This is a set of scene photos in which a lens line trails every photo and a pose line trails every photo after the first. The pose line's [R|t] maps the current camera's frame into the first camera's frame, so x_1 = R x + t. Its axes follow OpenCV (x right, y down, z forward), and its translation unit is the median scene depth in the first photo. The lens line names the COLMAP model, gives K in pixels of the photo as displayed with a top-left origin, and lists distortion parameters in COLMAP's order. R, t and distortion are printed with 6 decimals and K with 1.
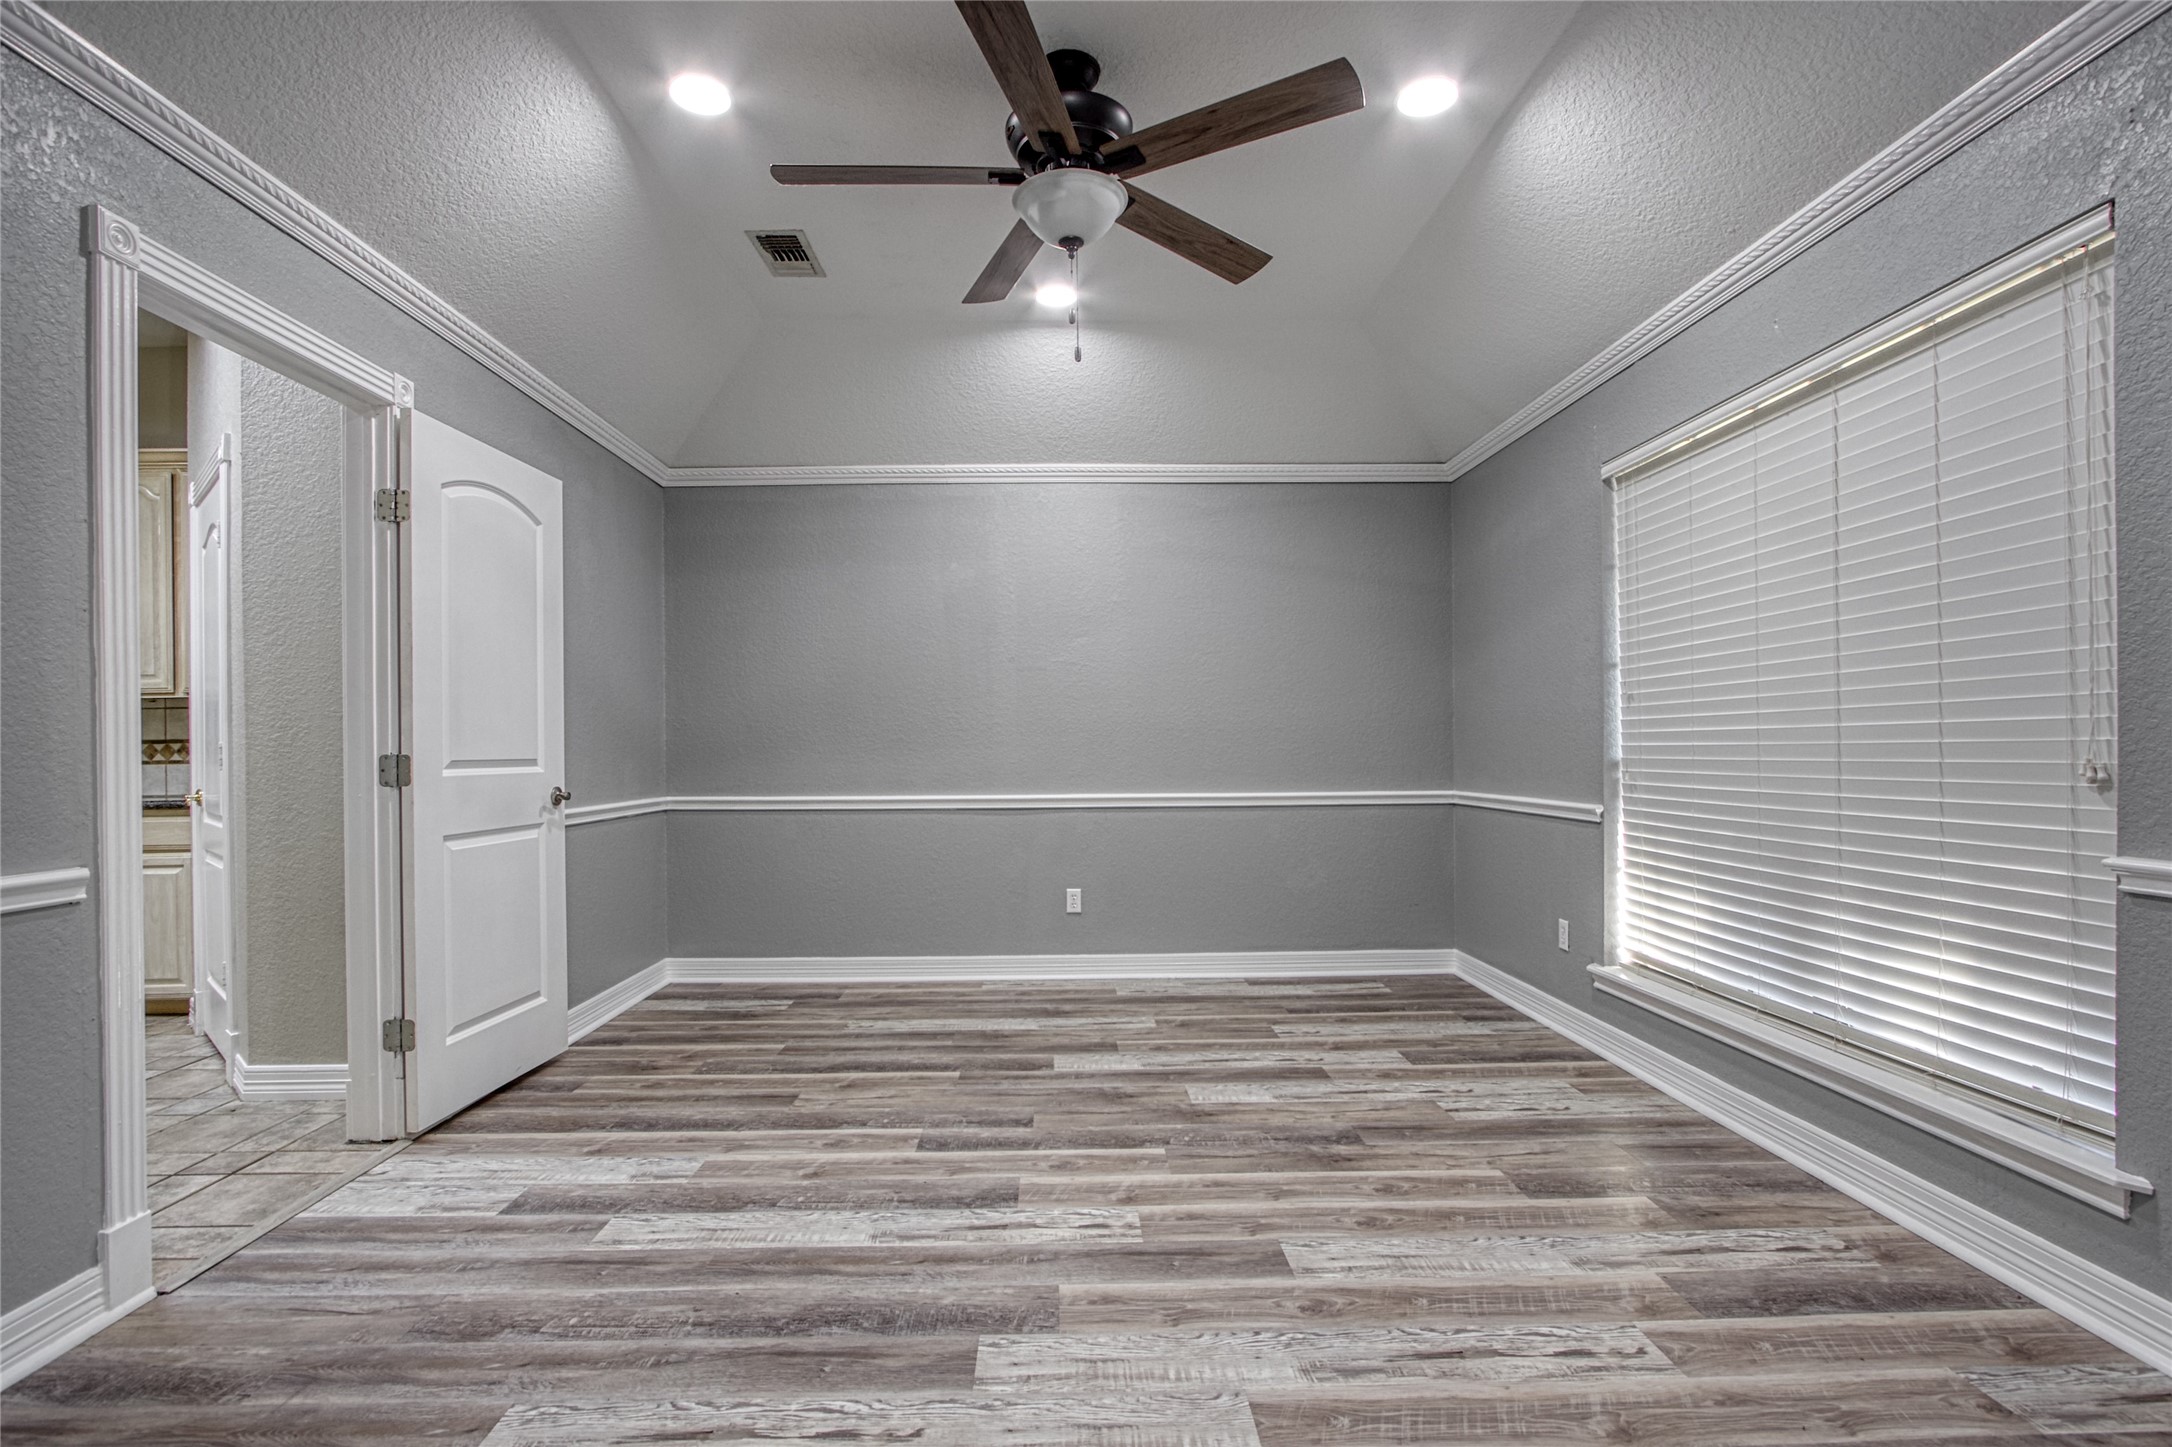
lens RADIAL K [[1035.5, 0, 1083.3], [0, 1035.5, 752.9], [0, 0, 1]] dist [-0.017144, 0.000605]
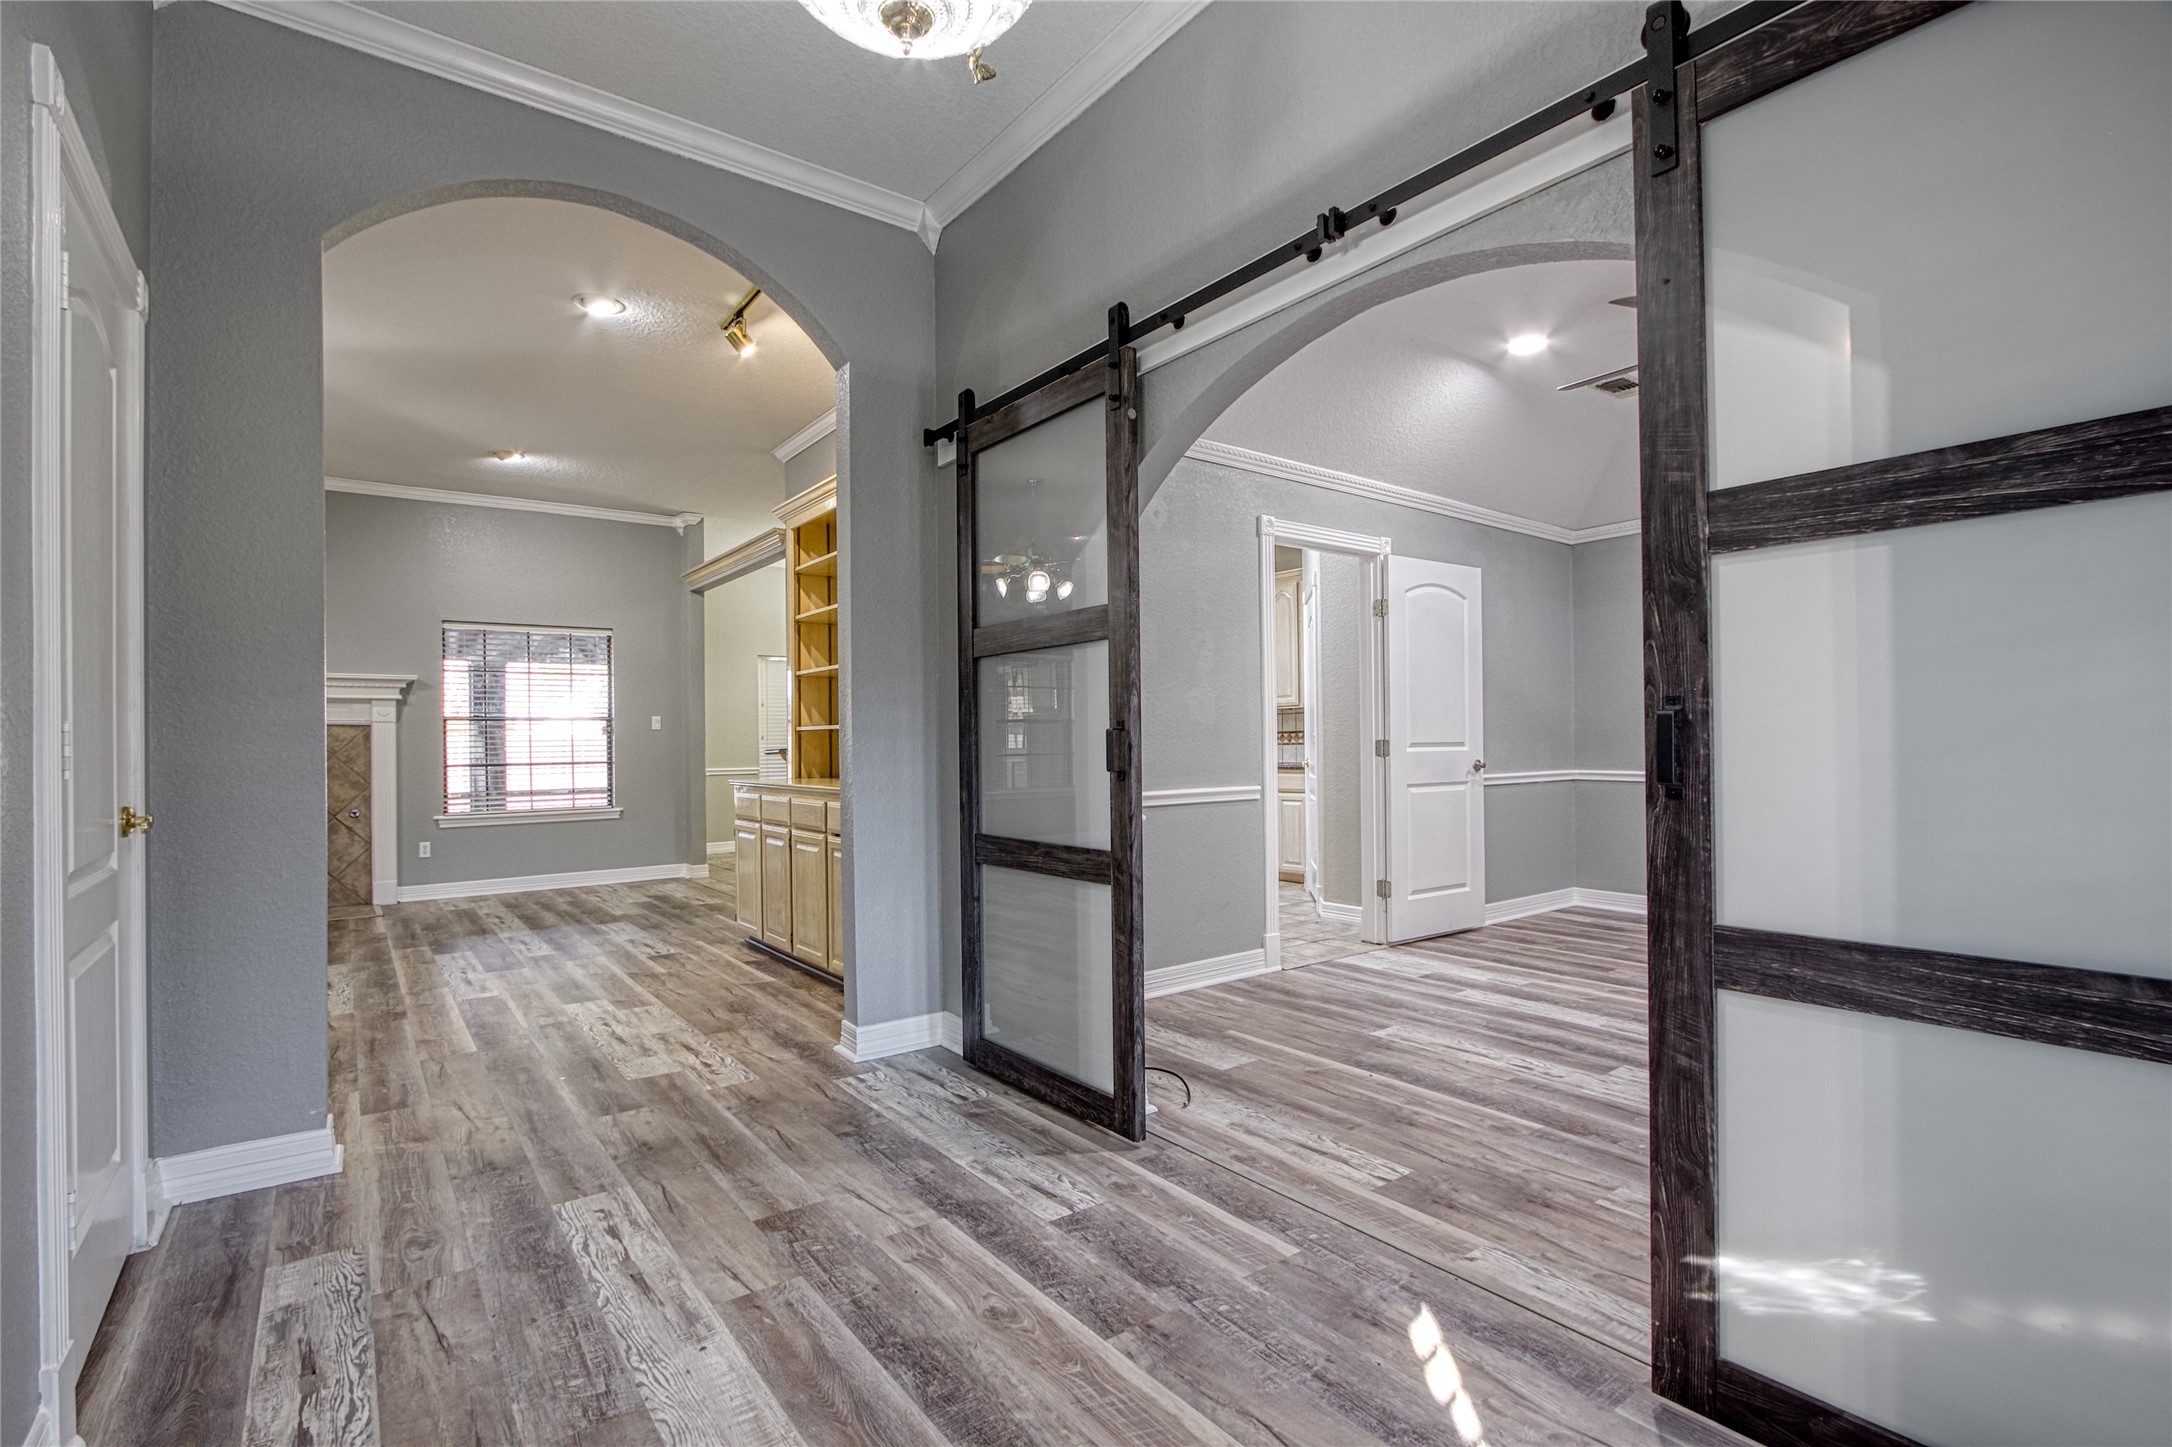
lens RADIAL K [[1006.1, 0, 1086.4], [0, 1006.1, 737.7], [0, 0, 1]] dist [-0.011170, 0.000072]
pose [[0.583225, -0.001524, -0.812309, 0.586072], [0.003220, 0.999995, 0.000436, -0.005568], [0.812304, -0.002870, 0.583227, -0.591559]]
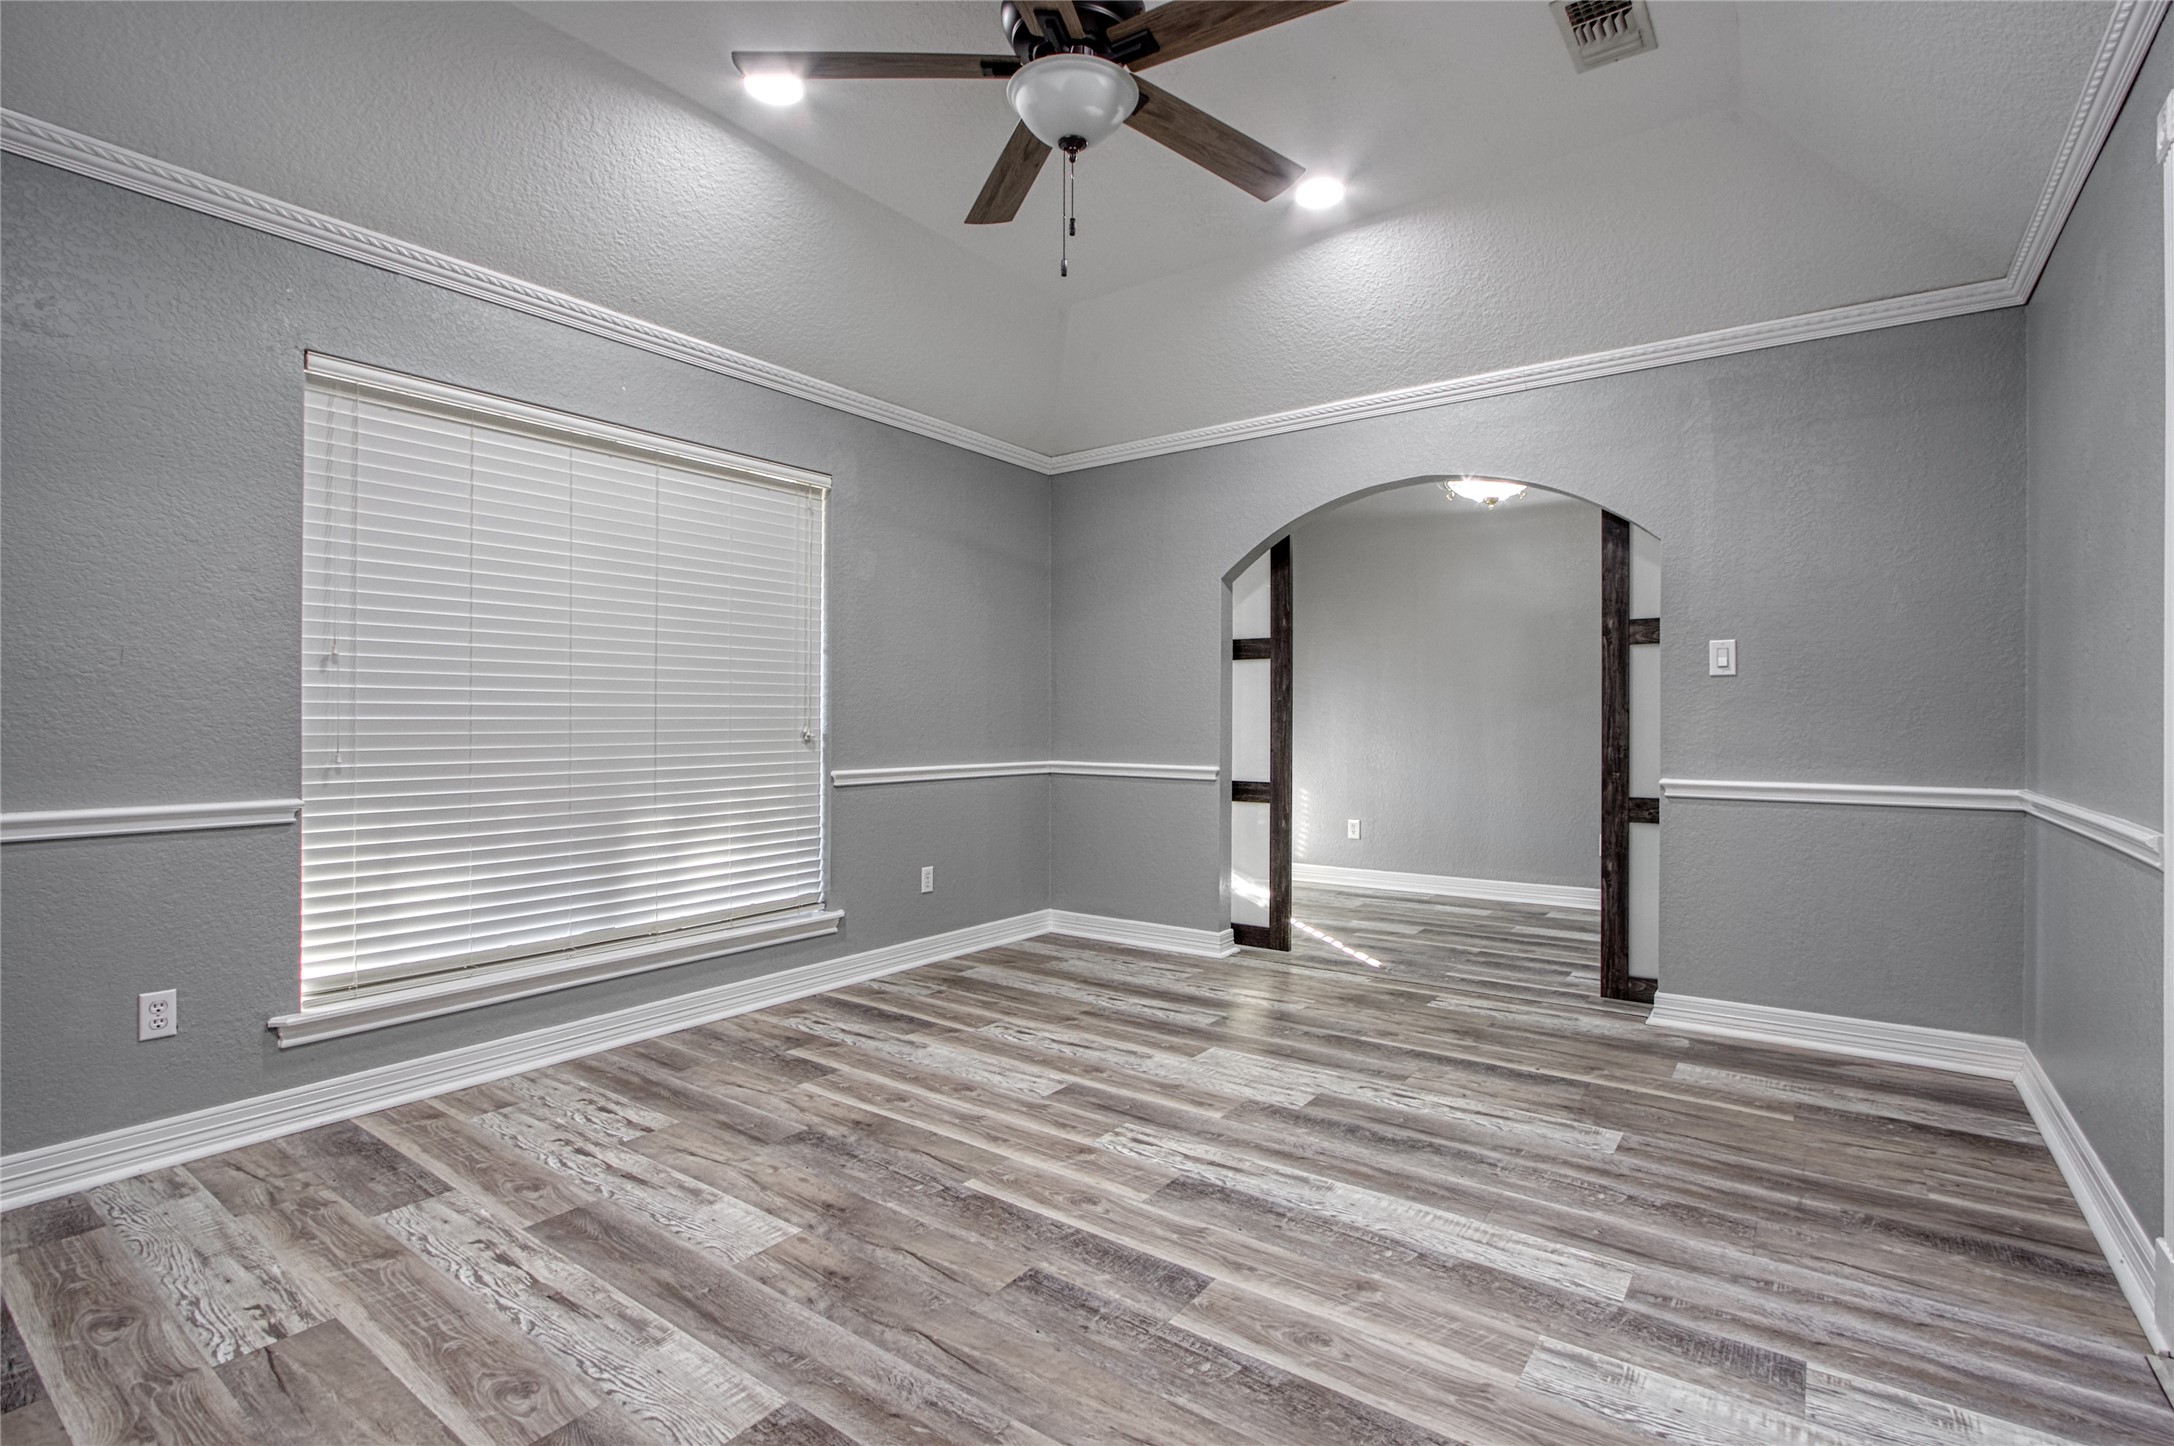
lens RADIAL K [[1007.0, 0, 1087.4], [0, 1007.0, 737.2], [0, 0, 1]] dist [-0.011170, 0.000072]
pose [[-0.786666, -0.003539, 0.617369, -0.581505], [0.007278, 0.999861, 0.015006, -0.000961], [-0.617336, 0.016298, -0.786531, 1.778965]]
